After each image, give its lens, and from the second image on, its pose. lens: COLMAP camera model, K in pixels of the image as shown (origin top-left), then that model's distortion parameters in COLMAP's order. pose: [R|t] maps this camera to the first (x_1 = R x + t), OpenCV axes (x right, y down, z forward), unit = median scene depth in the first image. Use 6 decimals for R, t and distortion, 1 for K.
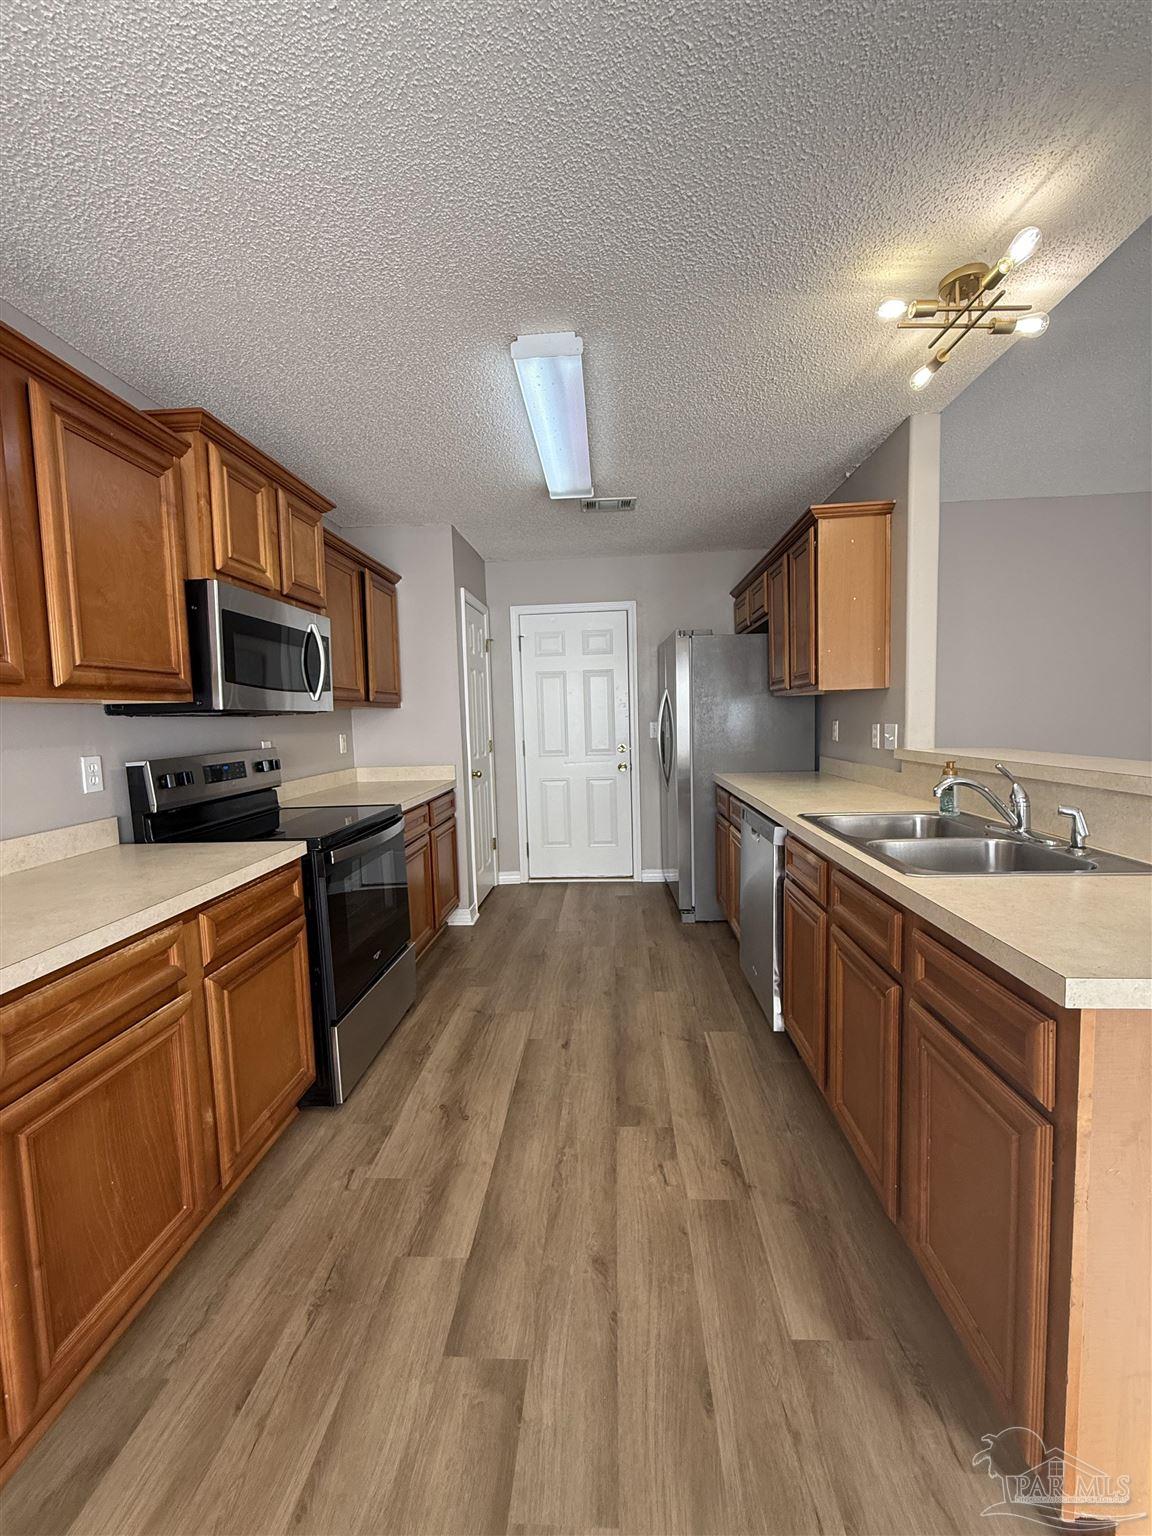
lens RADIAL K [[610.8, 0, 577.2], [0, 610.8, 763.1], [0, 0, 1]] dist [-0.000472, -0.000042]
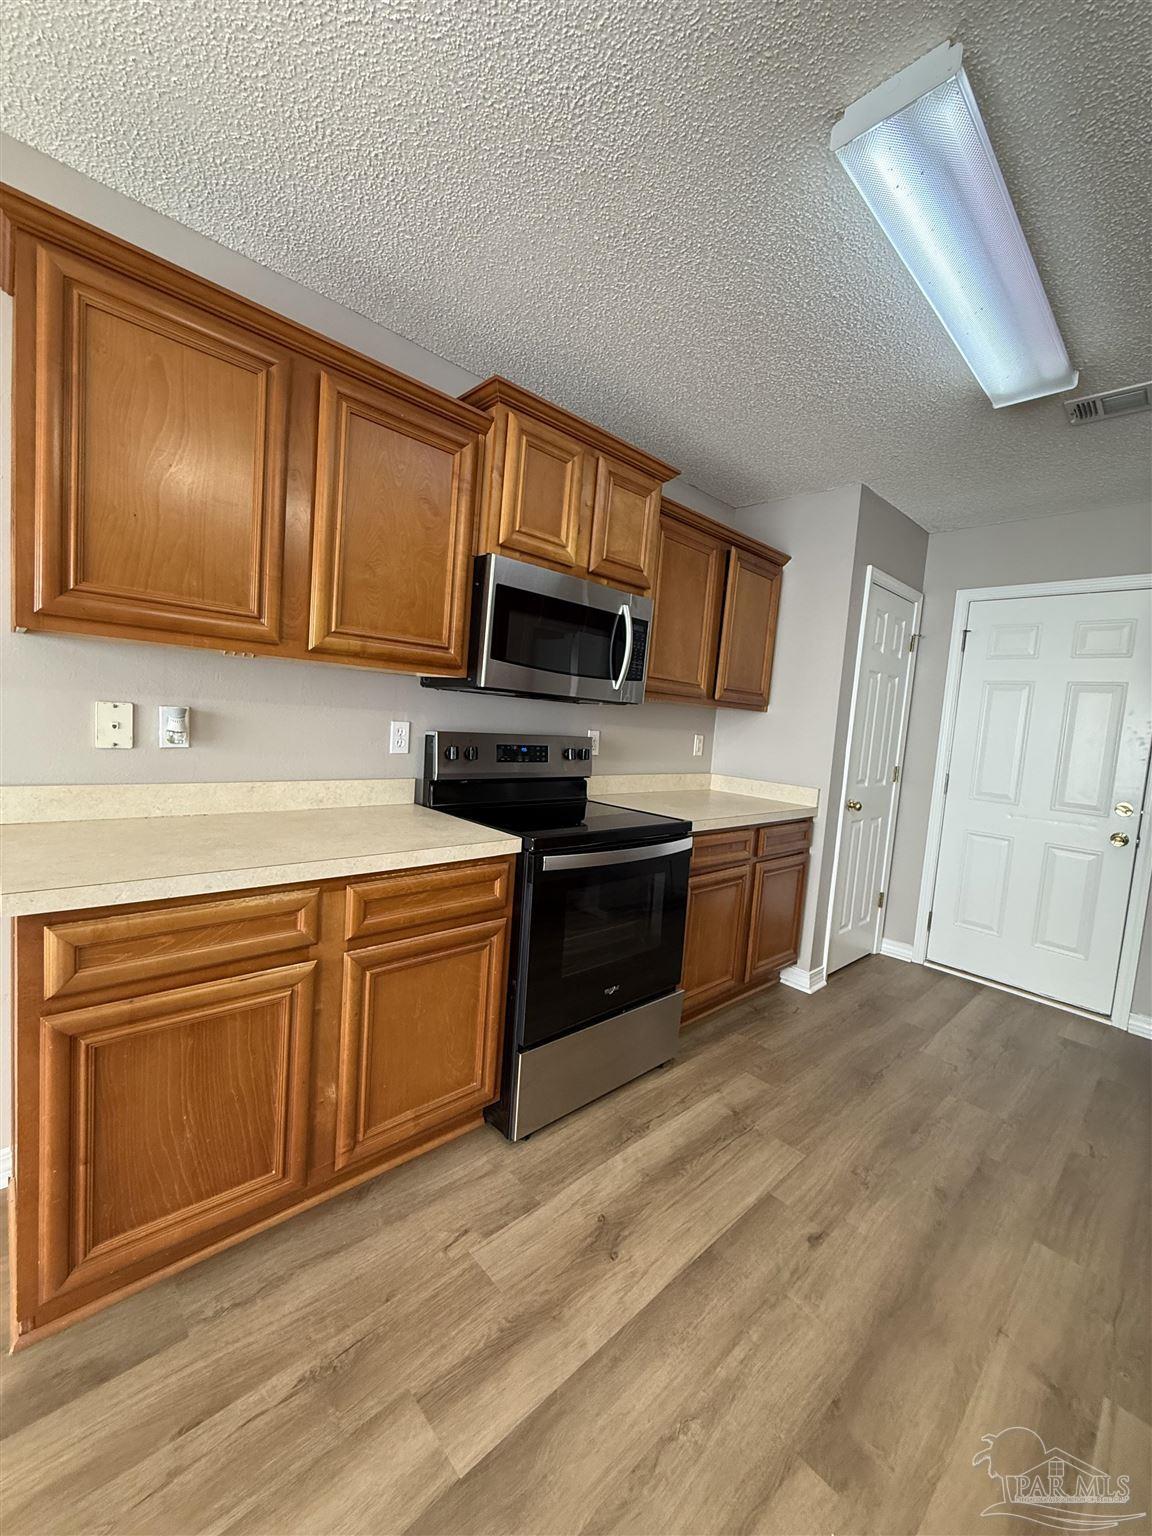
lens RADIAL K [[610.8, 0, 577.2], [0, 610.8, 763.1], [0, 0, 1]] dist [-0.000472, -0.000042]
pose [[0.721806, 0.139047, -0.677984, 0.202063], [-0.150747, 0.987677, 0.042070, -0.030585], [0.675479, 0.071837, 0.733872, 0.384794]]
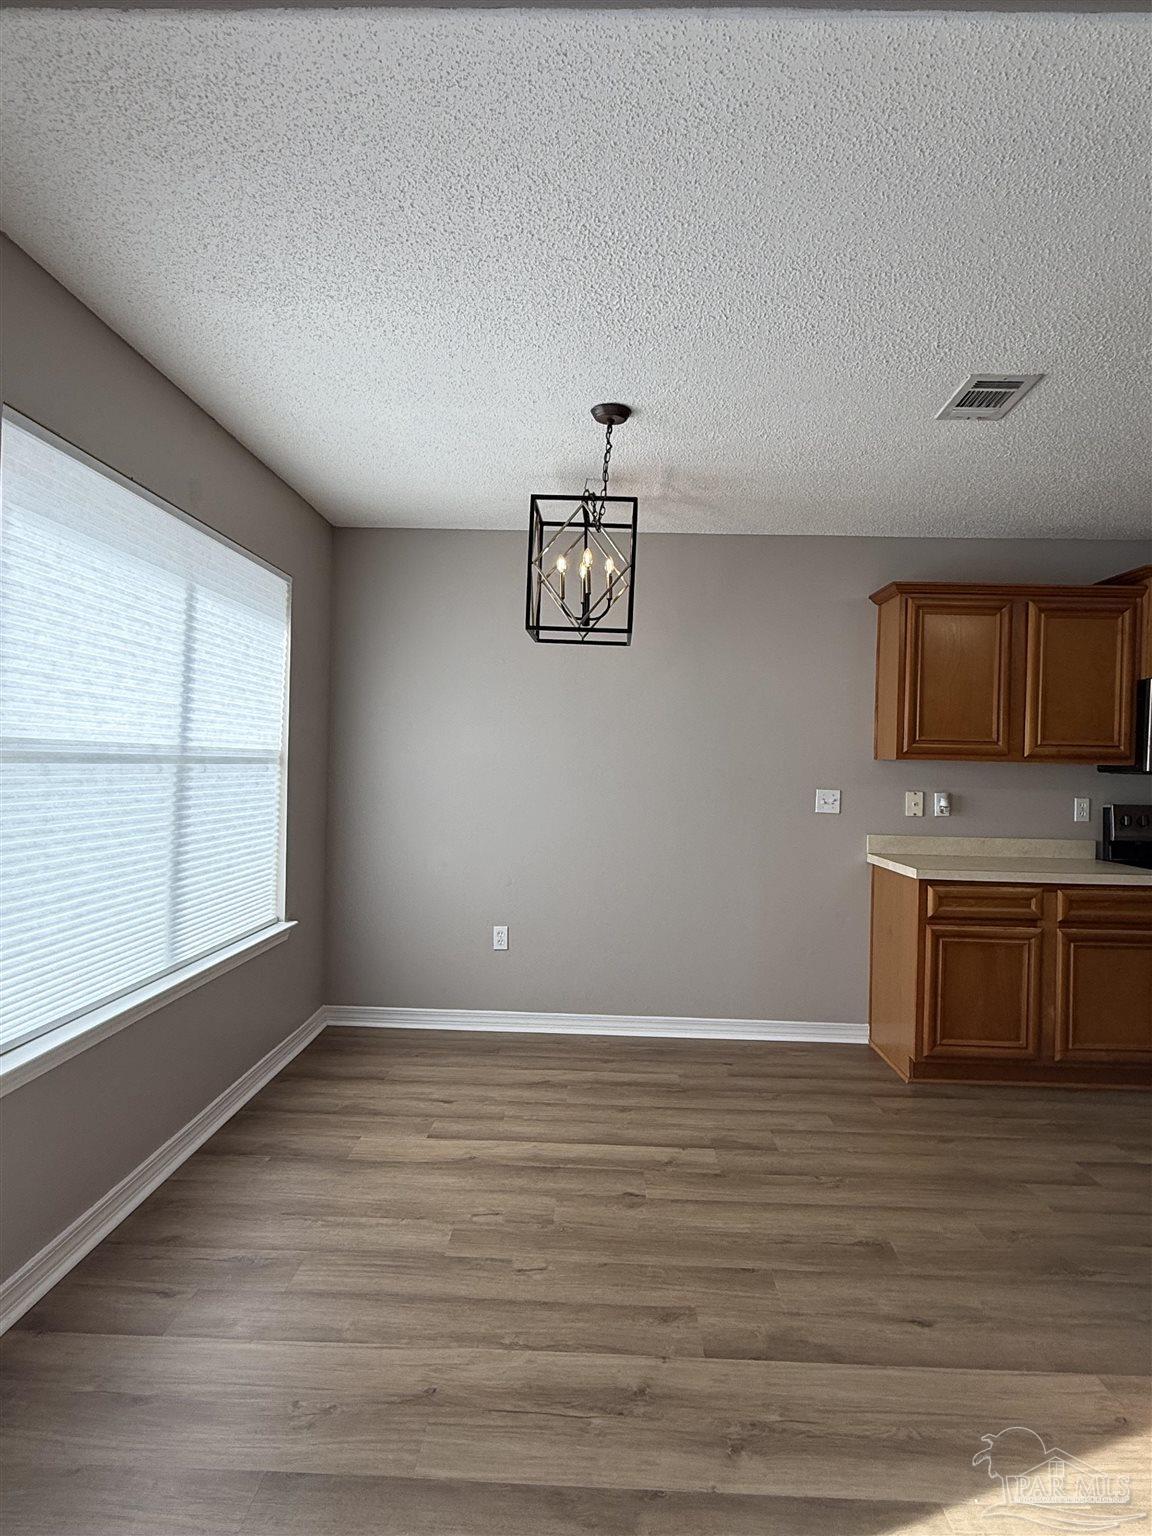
lens RADIAL K [[869.4, 0, 578.6], [0, 869.4, 764.4], [0, 0, 1]] dist [-0.000890, -0.000236]
pose [[0.033518, 0.030575, -0.998970, 1.302801], [-0.102063, 0.994411, 0.027011, -0.023886], [0.994213, 0.101053, 0.036452, -0.342605]]
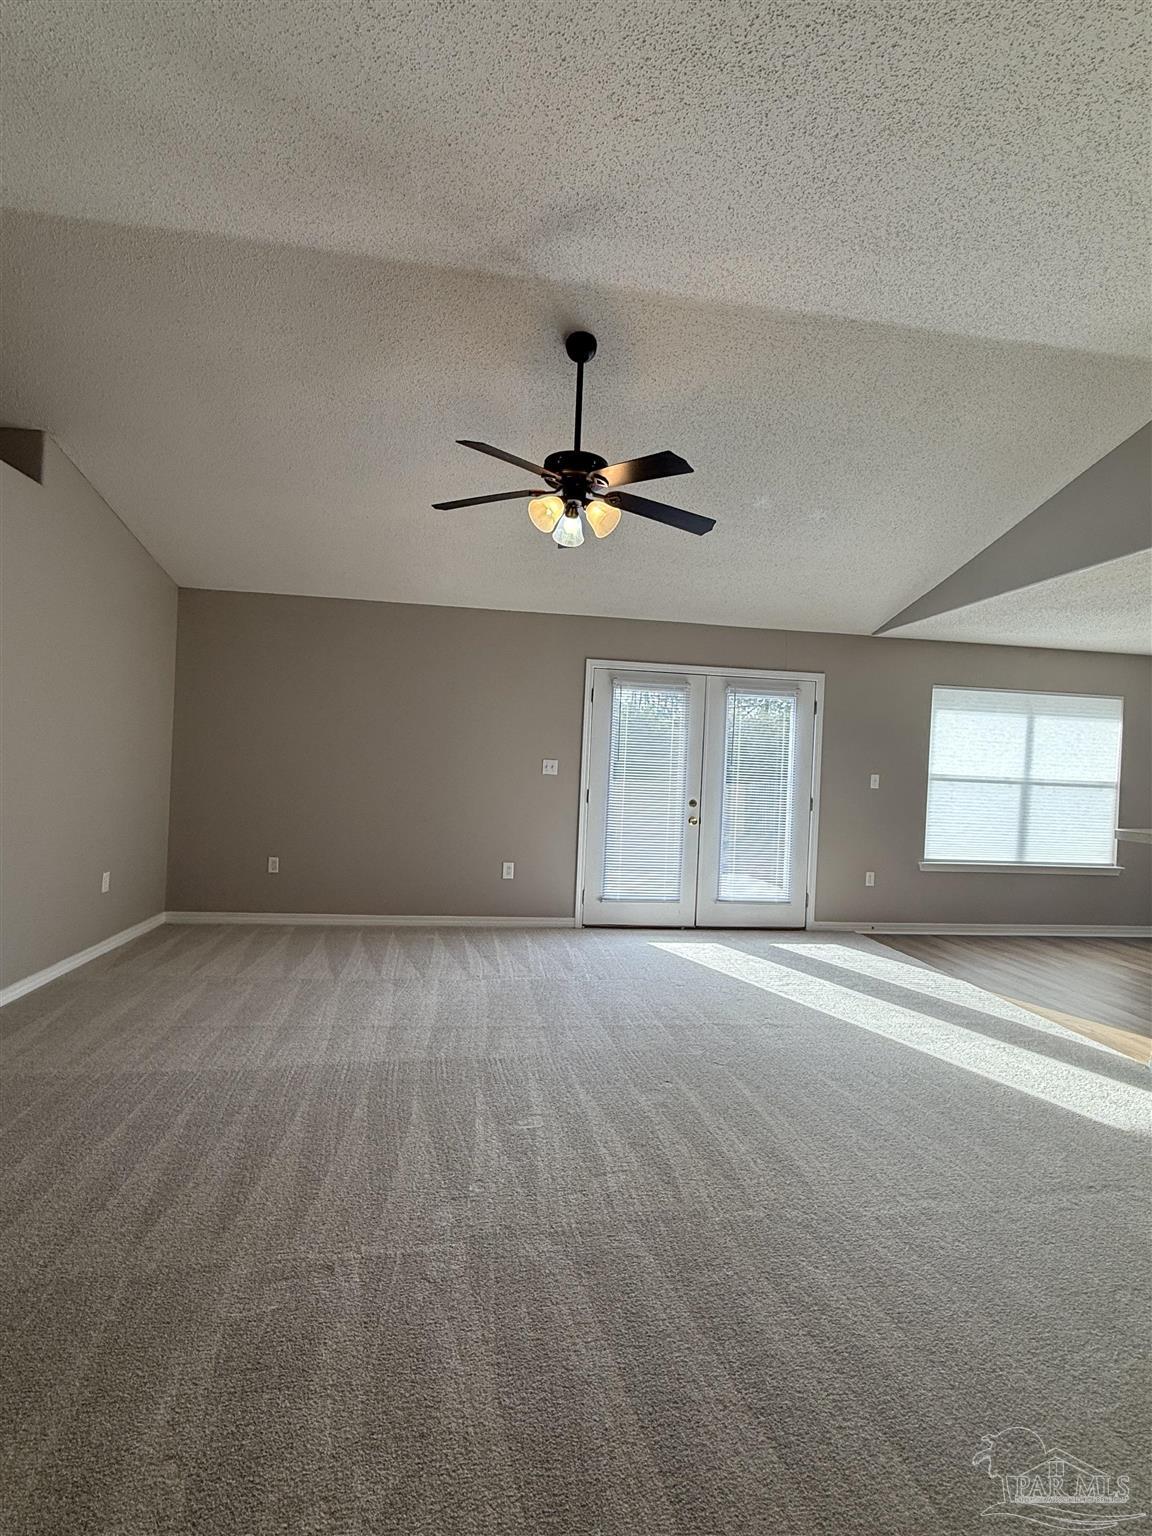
lens RADIAL K [[720.8, 0, 573.8], [0, 720.8, 766.2], [0, 0, 1]] dist [-0.000087, -0.000847]
pose [[-0.980819, -0.011450, -0.194586, 2.356475], [-0.029098, 0.995688, 0.088080, -0.214851], [0.192738, 0.092052, -0.976923, 1.697761]]
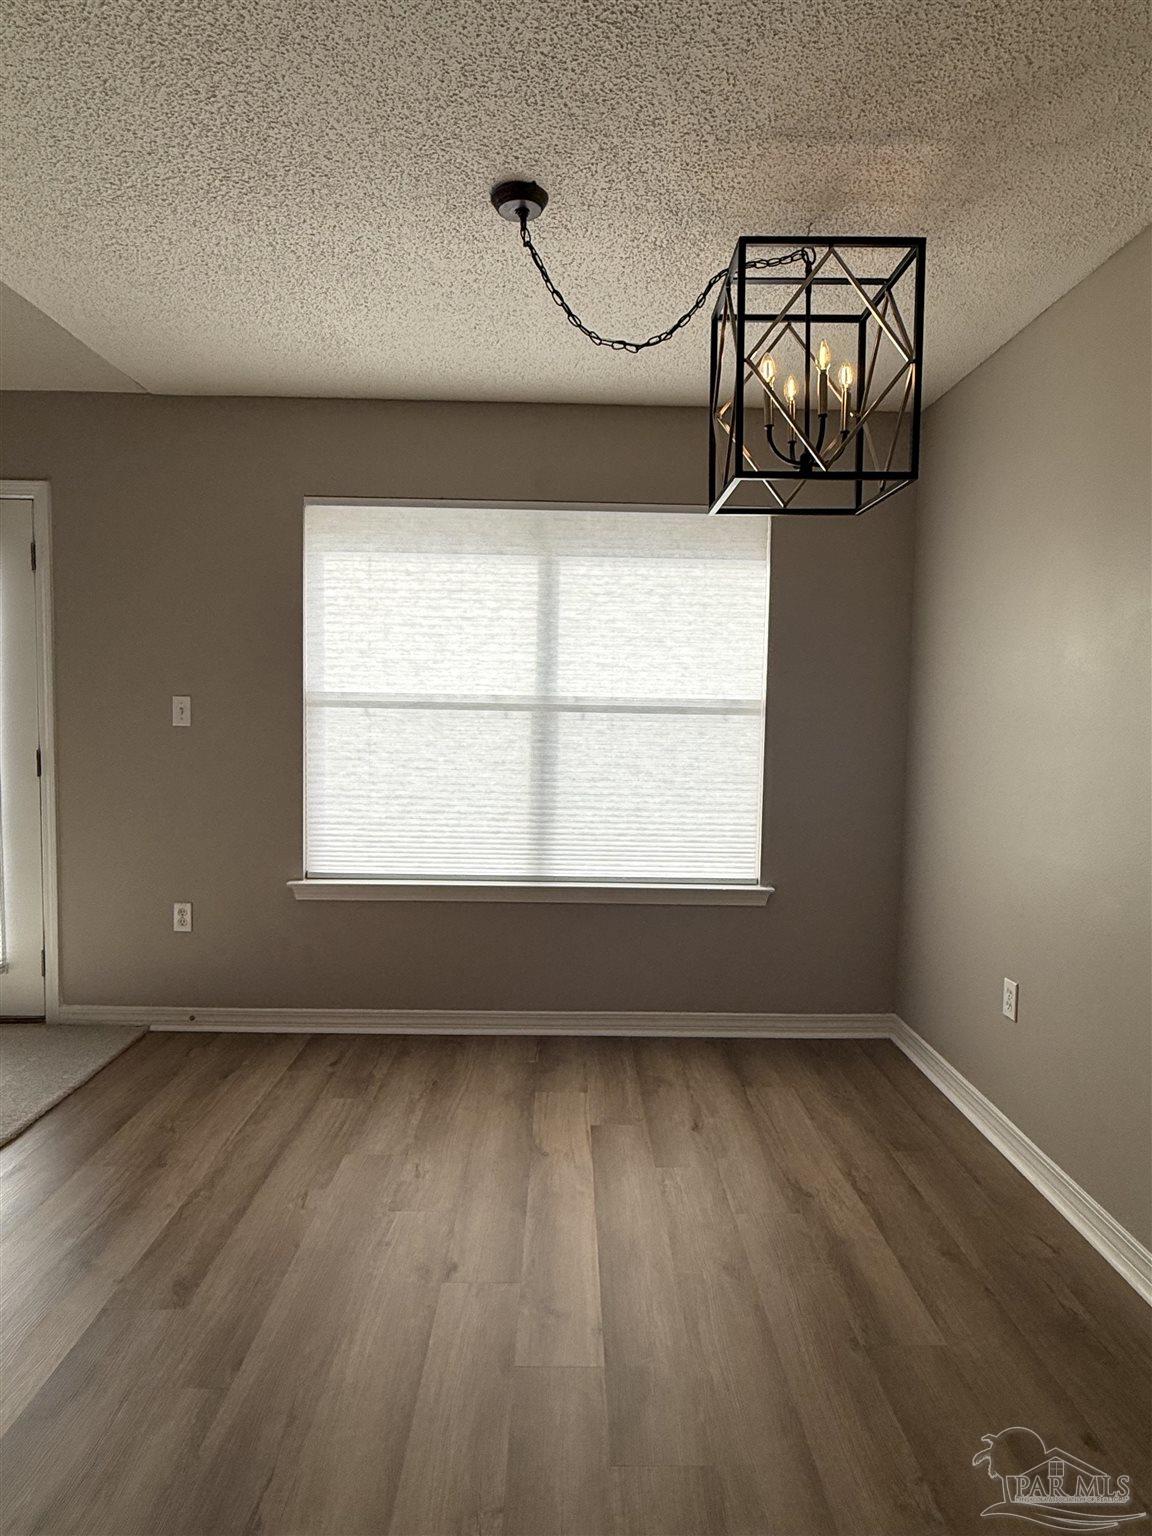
lens RADIAL K [[869.4, 0, 578.6], [0, 869.4, 764.4], [0, 0, 1]] dist [-0.000890, -0.000236]
pose [[-0.996780, 0.017647, -0.078218, -0.077678], [0.005997, 0.989156, 0.146747, -0.066805], [0.079959, 0.145806, -0.986077, 0.768625]]
